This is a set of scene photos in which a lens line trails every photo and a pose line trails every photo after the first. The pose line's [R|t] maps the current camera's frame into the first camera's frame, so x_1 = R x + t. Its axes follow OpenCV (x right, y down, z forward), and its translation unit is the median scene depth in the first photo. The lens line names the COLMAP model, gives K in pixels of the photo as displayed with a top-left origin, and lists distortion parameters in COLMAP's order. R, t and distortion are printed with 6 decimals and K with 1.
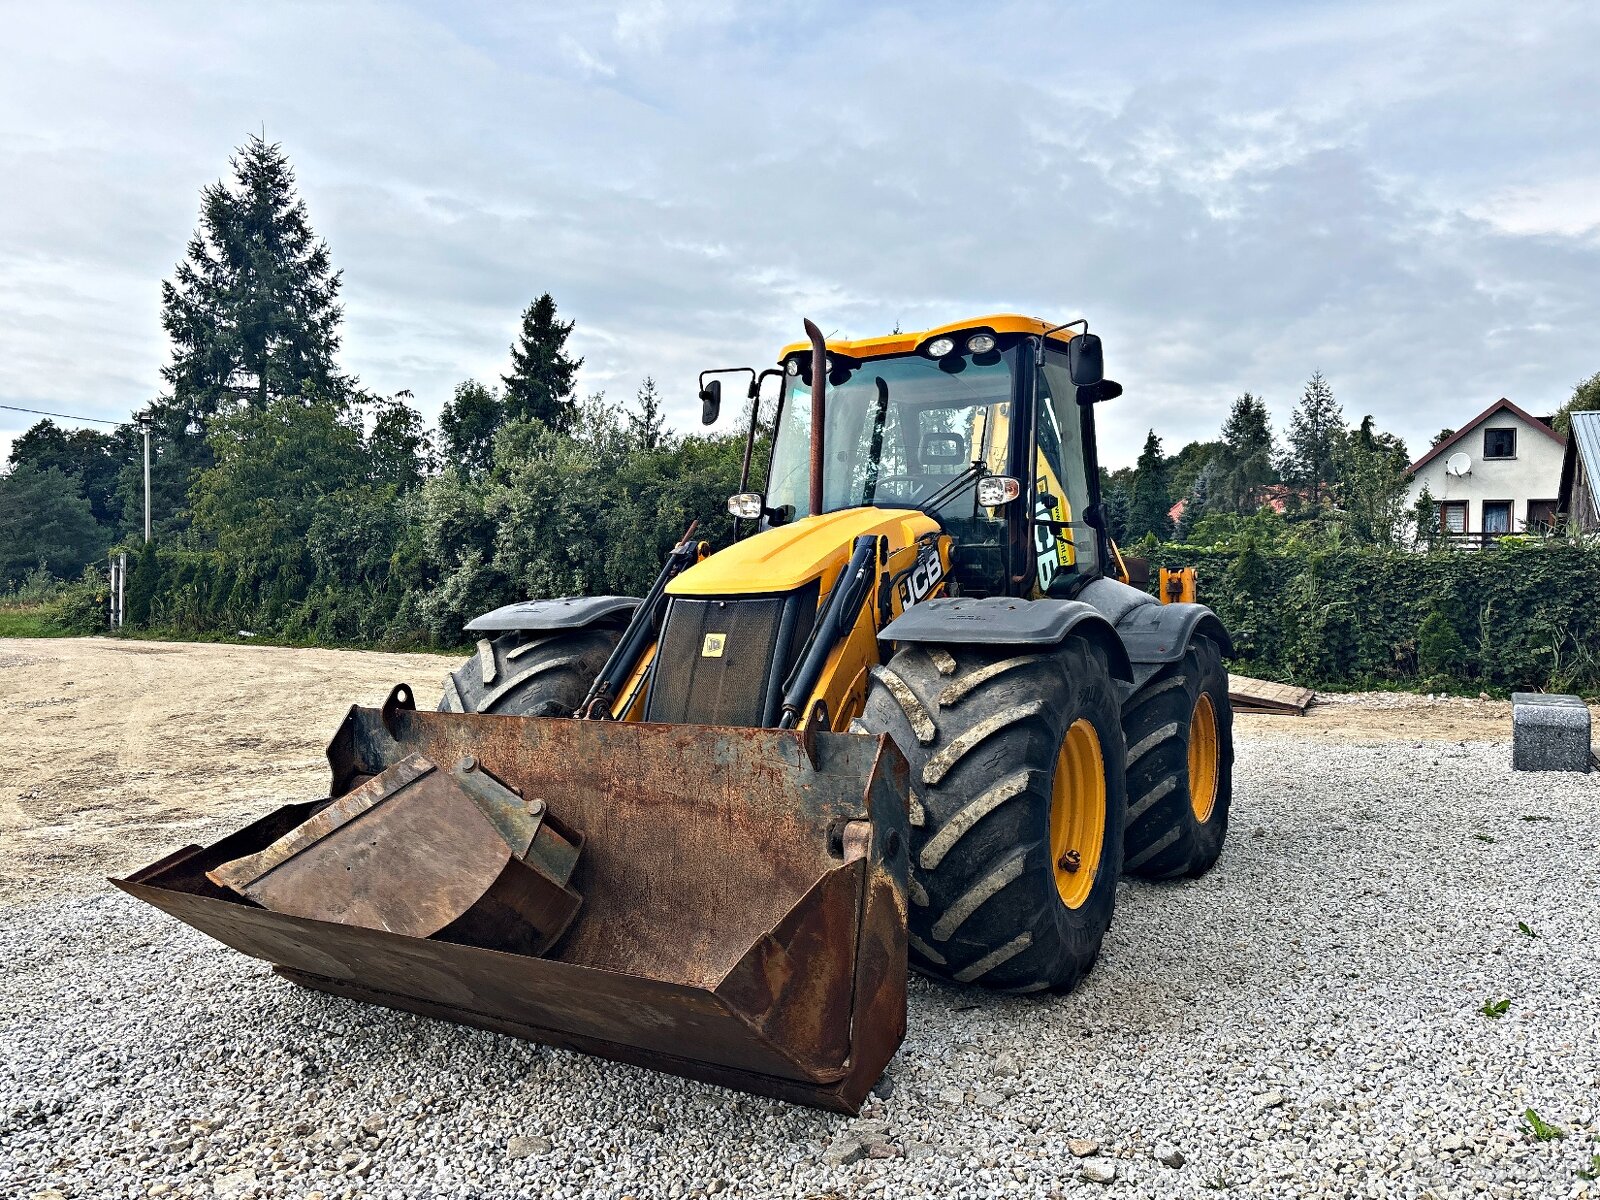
lens RADIAL K [[1217.3, 0, 805.1], [0, 1217.3, 608.5], [0, 0, 1]] dist [0.039453, -0.035625]
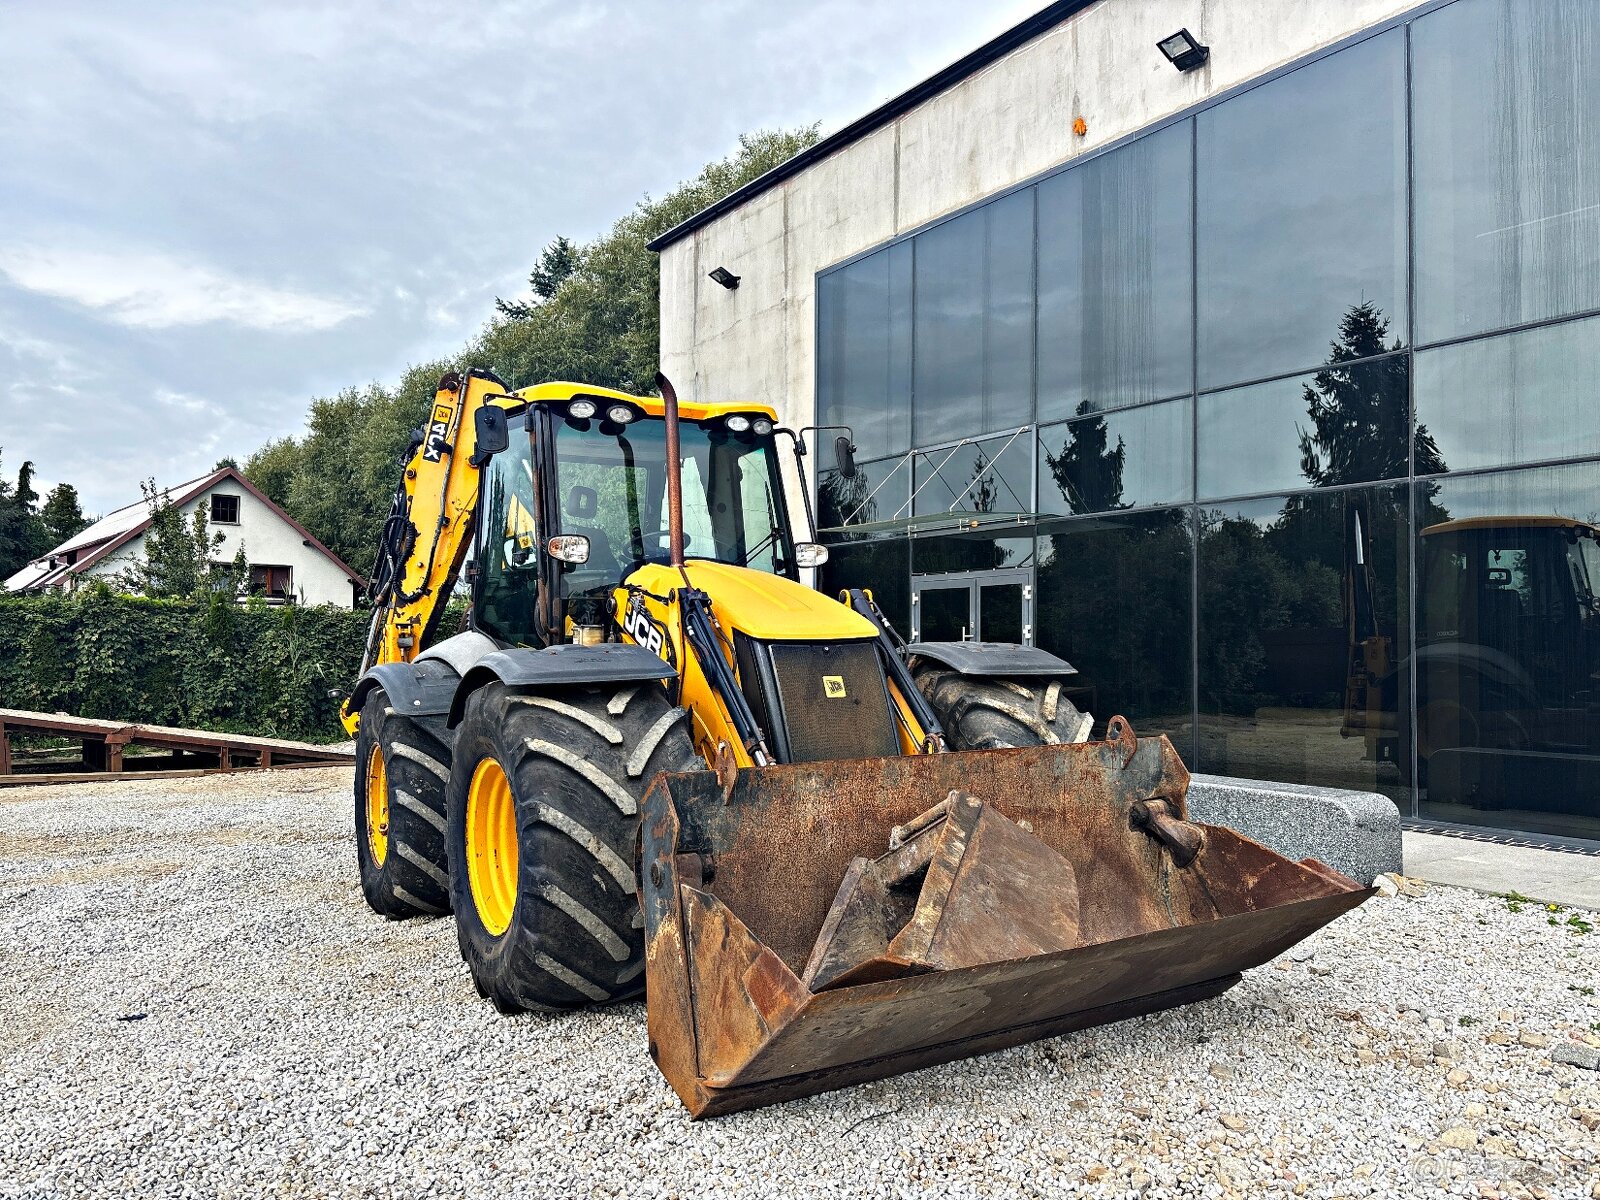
lens RADIAL K [[1217.3, 0, 805.1], [0, 1217.3, 608.5], [0, 0, 1]] dist [0.039453, -0.035625]
pose [[0.471519, 0.027146, 0.881438, -0.844527], [0.016058, 0.999096, -0.039359, 0.002308], [-0.881710, 0.032712, 0.470656, 0.418939]]
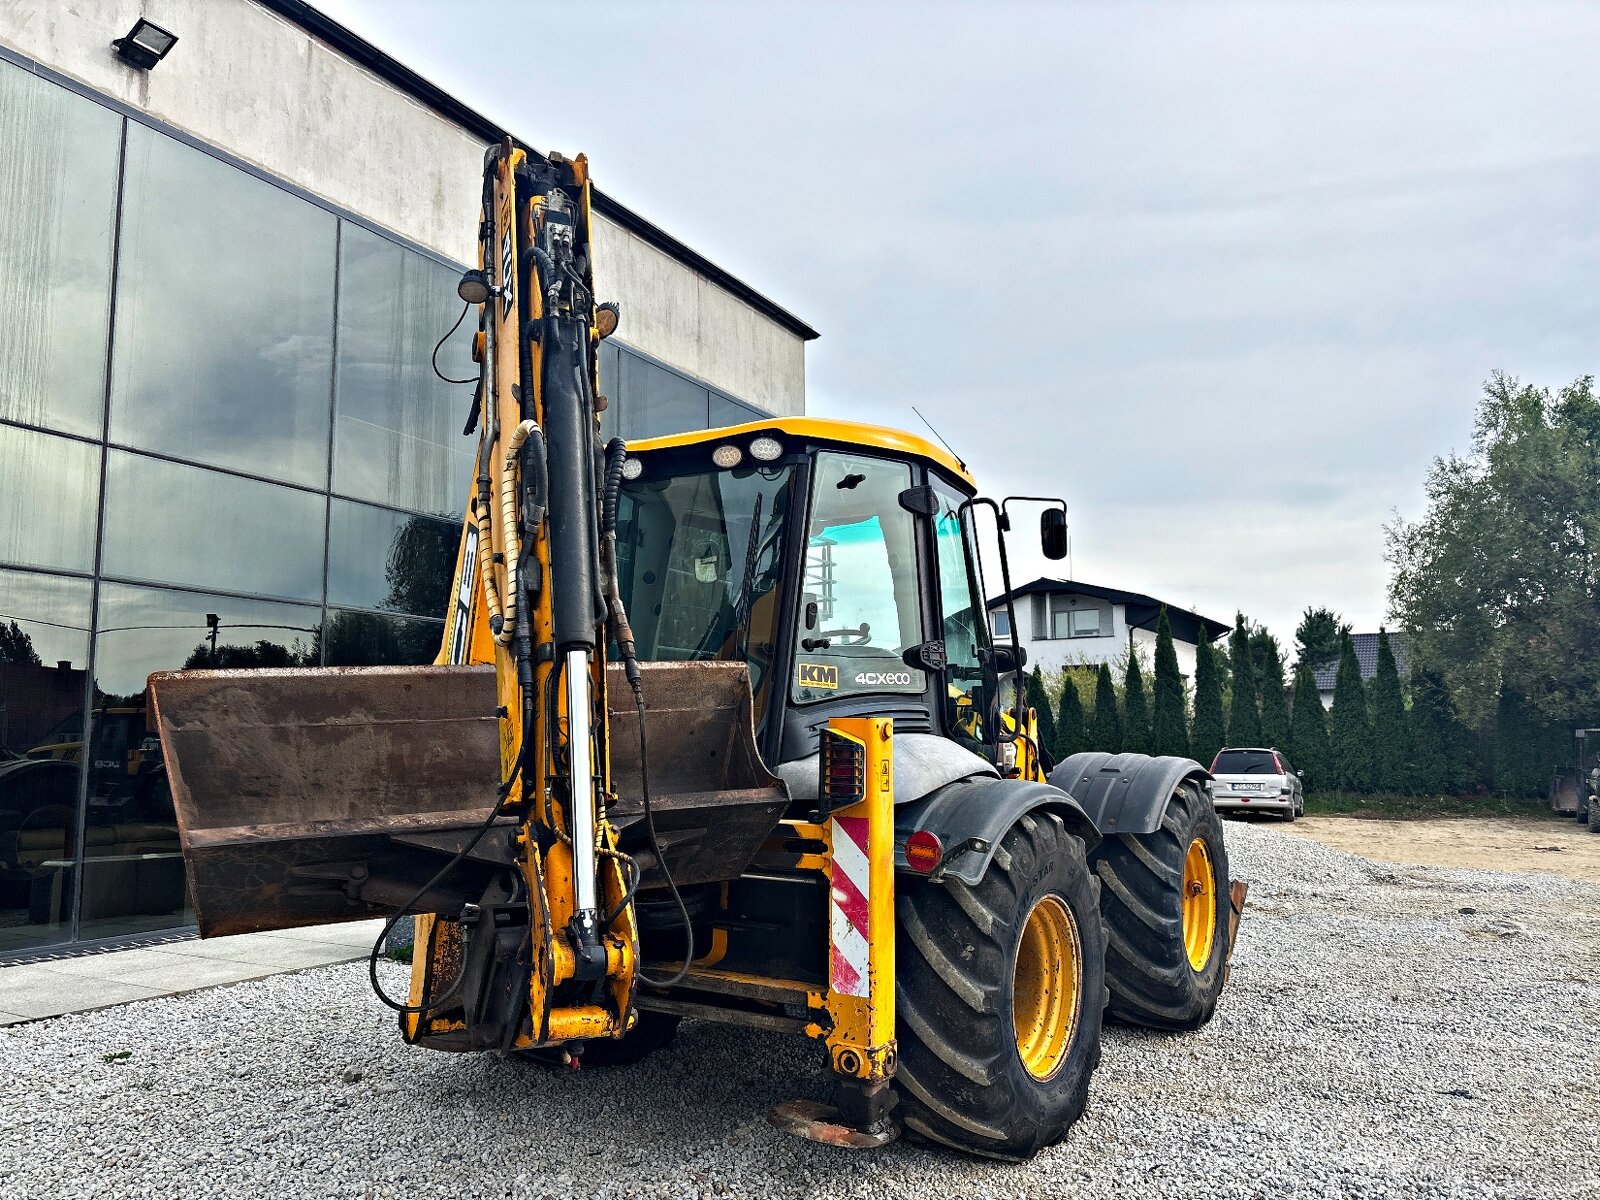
lens RADIAL K [[1217.3, 0, 805.1], [0, 1217.3, 608.5], [0, 0, 1]] dist [0.039453, -0.035625]
pose [[-0.999858, 0.004713, 0.016186, 0.105215], [0.003158, 0.995488, -0.094835, -0.036554], [-0.016560, -0.094771, -0.995361, 2.106449]]
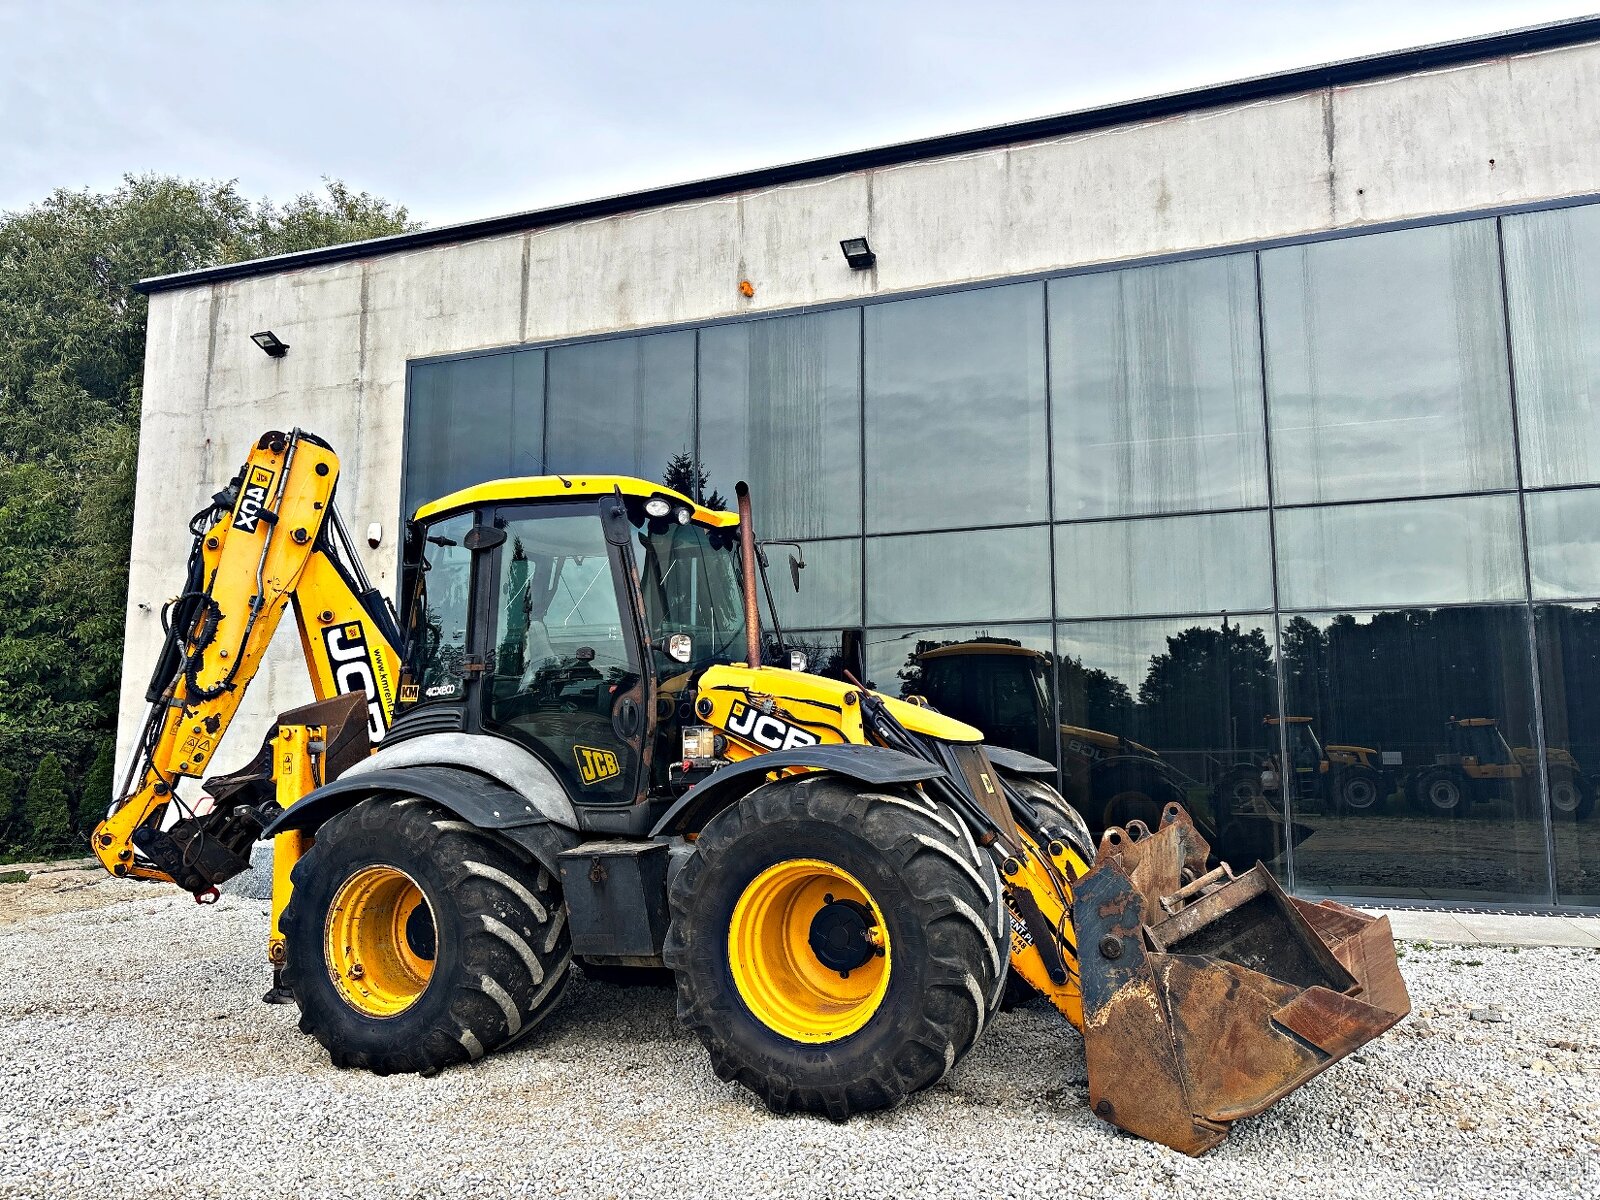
lens RADIAL K [[1217.3, 0, 805.1], [0, 1217.3, 608.5], [0, 0, 1]] dist [0.039453, -0.035625]
pose [[-0.126823, 0.118984, 0.984763, -1.040885], [0.023746, 0.992859, -0.116904, -0.004552], [-0.991641, 0.008558, -0.128743, 1.097013]]
